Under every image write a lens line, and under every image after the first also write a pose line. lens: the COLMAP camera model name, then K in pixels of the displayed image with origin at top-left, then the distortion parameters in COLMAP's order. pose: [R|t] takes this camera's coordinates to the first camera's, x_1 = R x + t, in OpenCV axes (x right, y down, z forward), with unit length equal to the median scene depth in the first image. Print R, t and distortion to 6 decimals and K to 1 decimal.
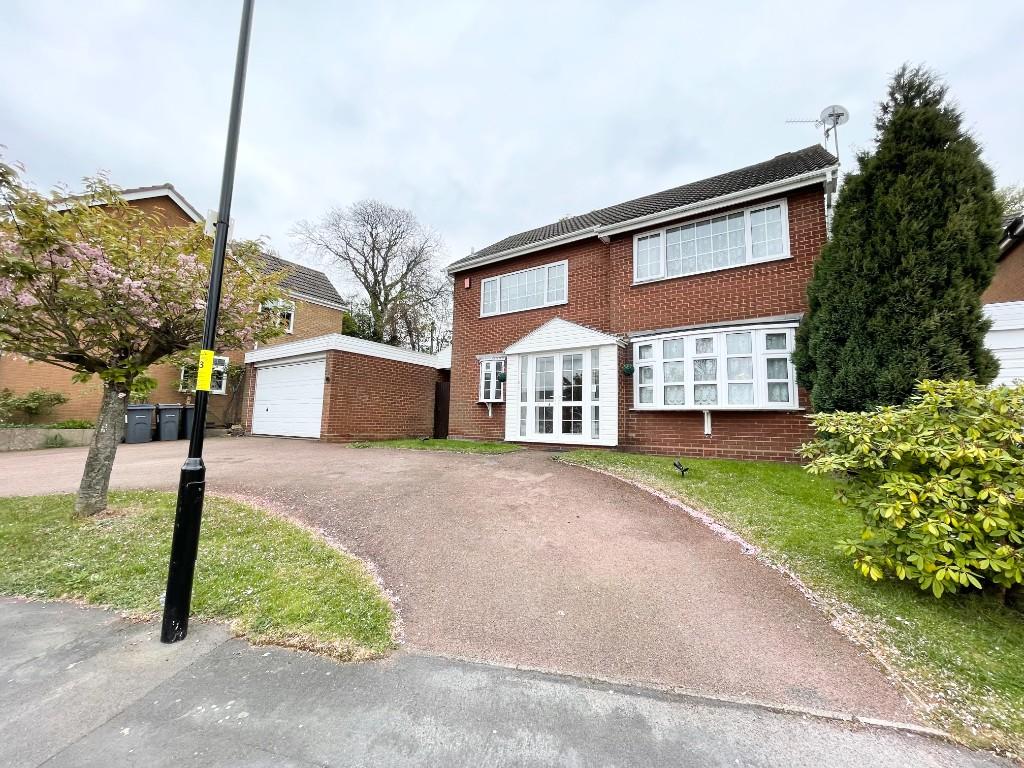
lens RADIAL K [[417.6, 0, 508.2], [0, 417.6, 383.1], [0, 0, 1]] dist [-0.001341, 0.000341]
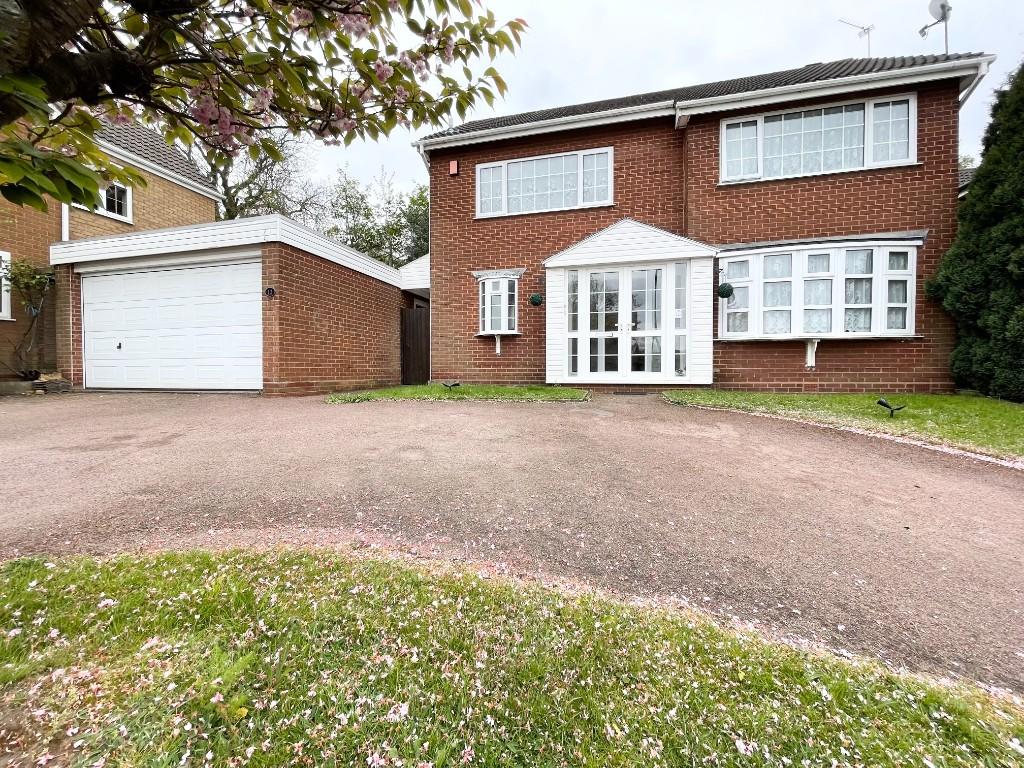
lens RADIAL K [[417.6, 0, 511.2], [0, 417.6, 380.0], [0, 0, 1]] dist [-0.001341, 0.000341]
pose [[0.935401, -0.033305, 0.352016, -0.349502], [-0.012041, 0.991976, 0.125849, 0.038867], [-0.353383, -0.121958, 0.927495, 0.330906]]
